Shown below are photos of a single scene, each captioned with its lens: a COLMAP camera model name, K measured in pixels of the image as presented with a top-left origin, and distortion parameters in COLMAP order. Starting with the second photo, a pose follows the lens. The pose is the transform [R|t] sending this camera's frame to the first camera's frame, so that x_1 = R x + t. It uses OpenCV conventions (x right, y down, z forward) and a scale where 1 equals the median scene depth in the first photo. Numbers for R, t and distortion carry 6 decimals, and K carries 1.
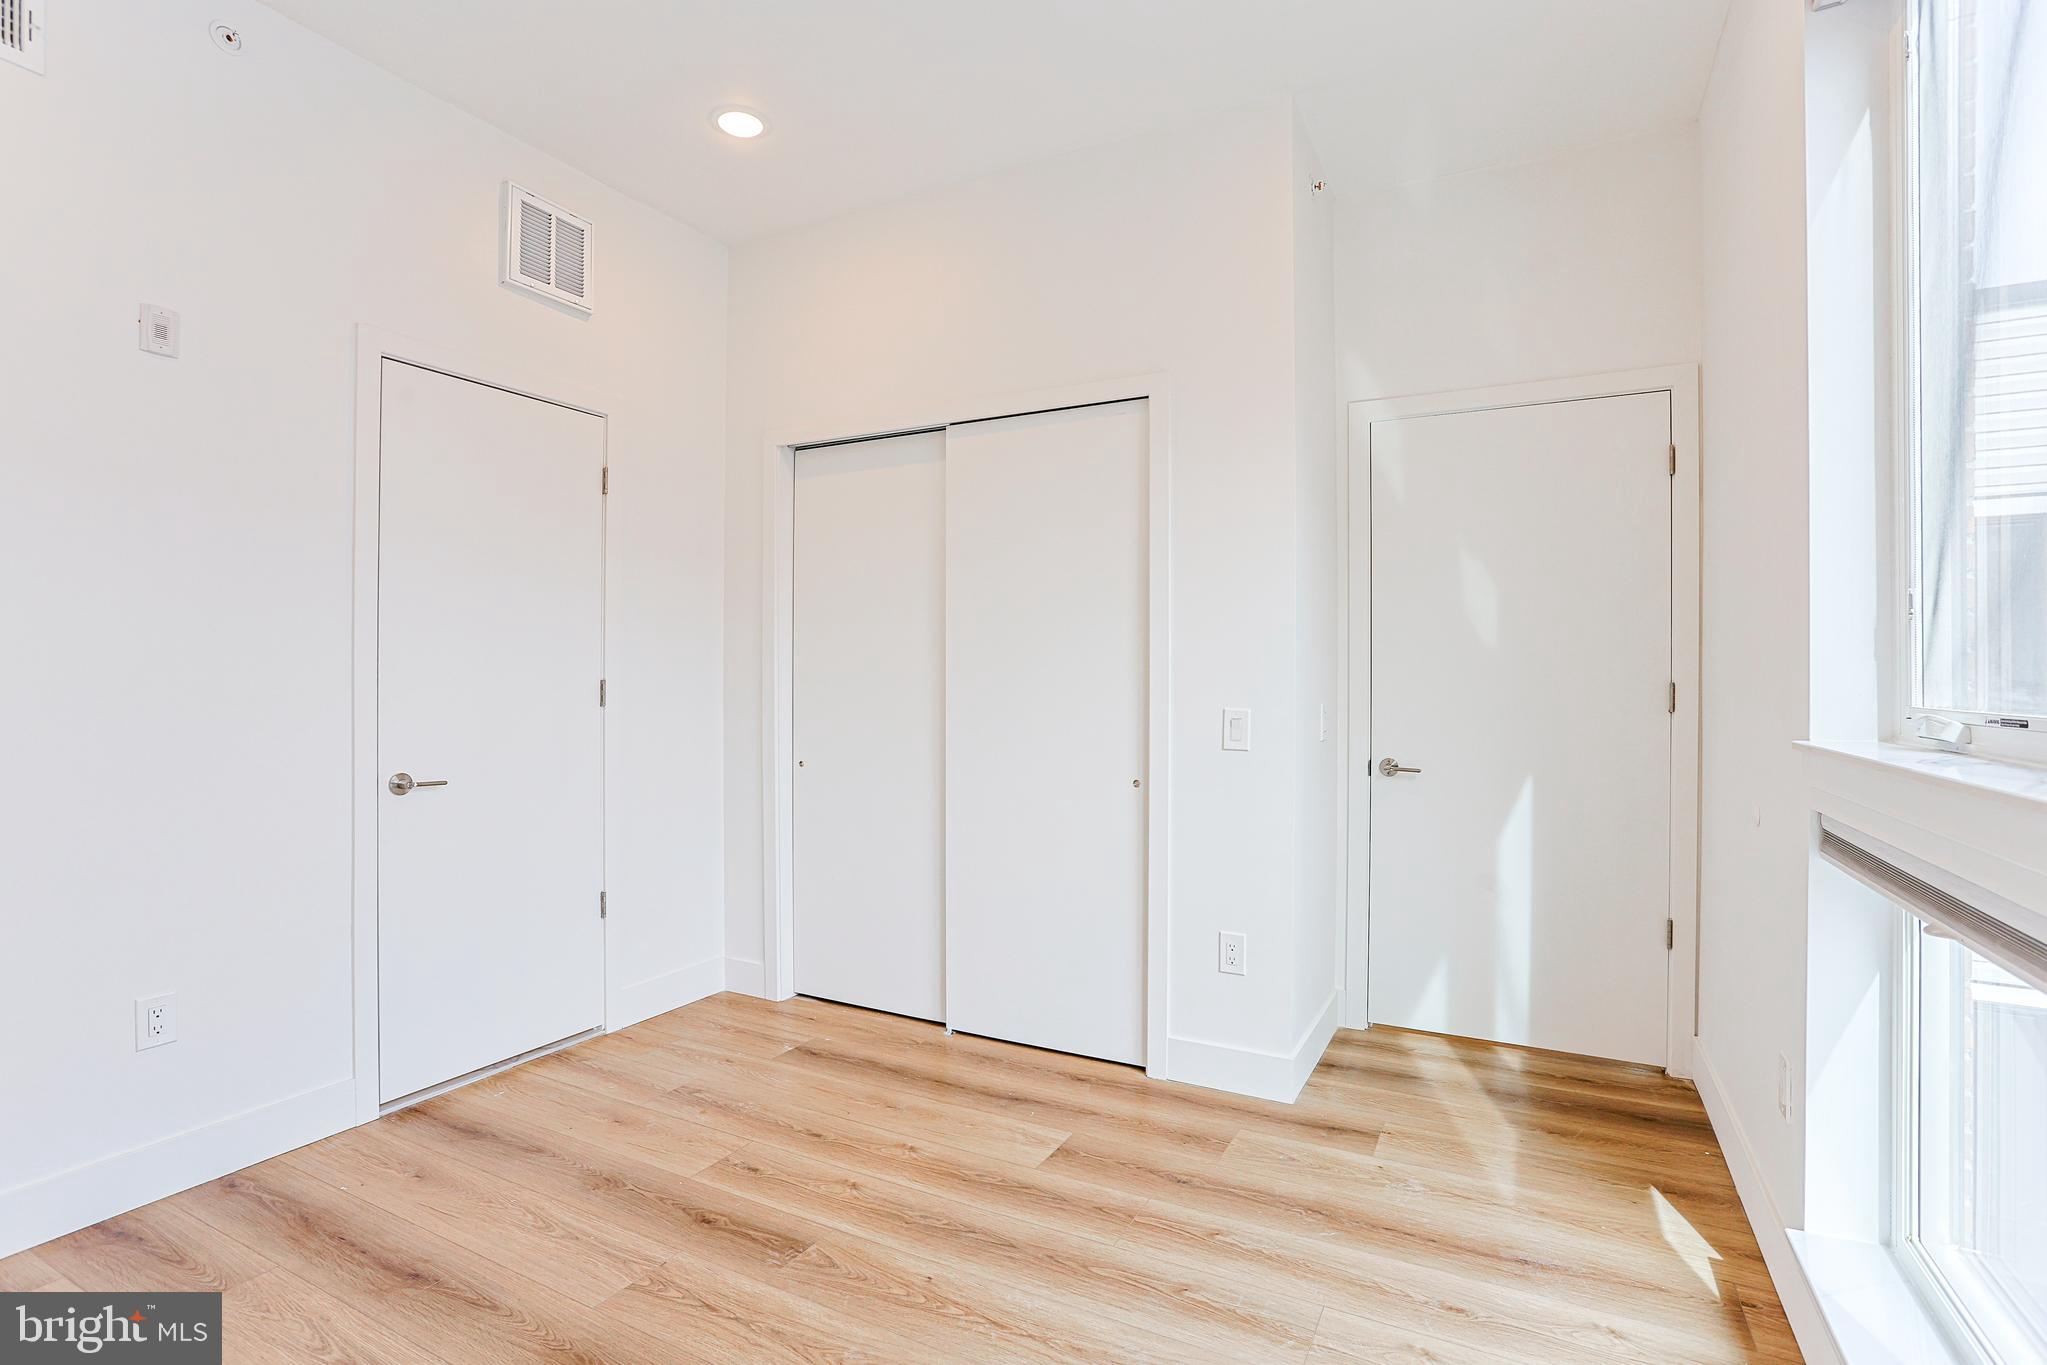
lens RADIAL K [[982.4, 0, 1020.0], [0, 982.4, 677.8], [0, 0, 1]] dist [-0.072727, 0.037903]
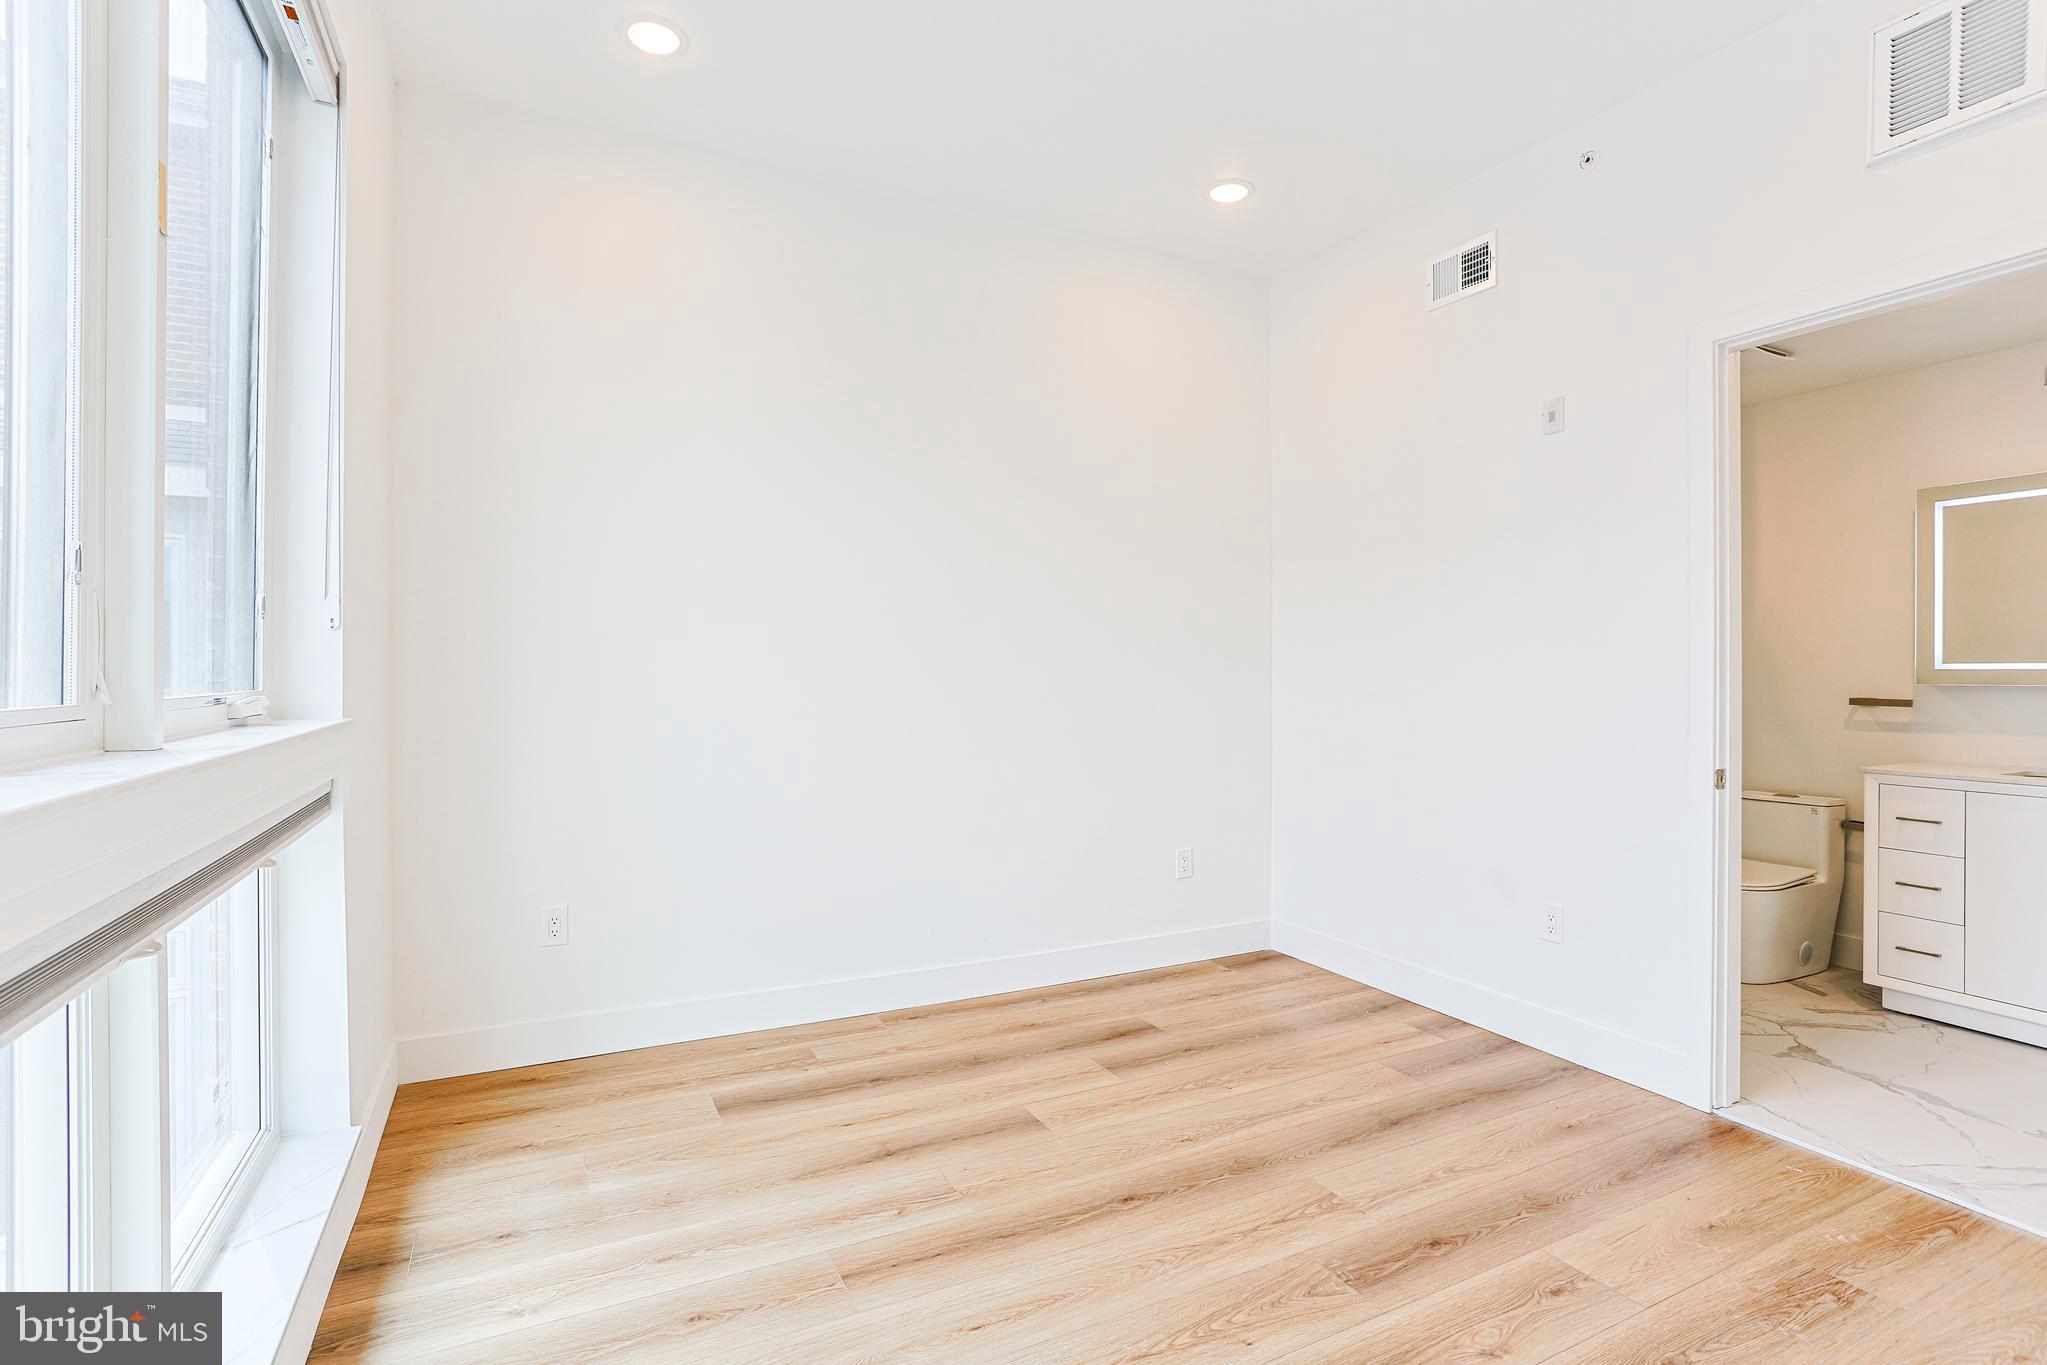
lens RADIAL K [[982.4, 0, 1020.0], [0, 982.4, 677.8], [0, 0, 1]] dist [-0.072727, 0.037903]
pose [[-0.579036, 0.006003, -0.815280, 0.671793], [0.004059, 0.999982, 0.004481, -0.000714], [0.815292, -0.000715, -0.579050, 1.198863]]
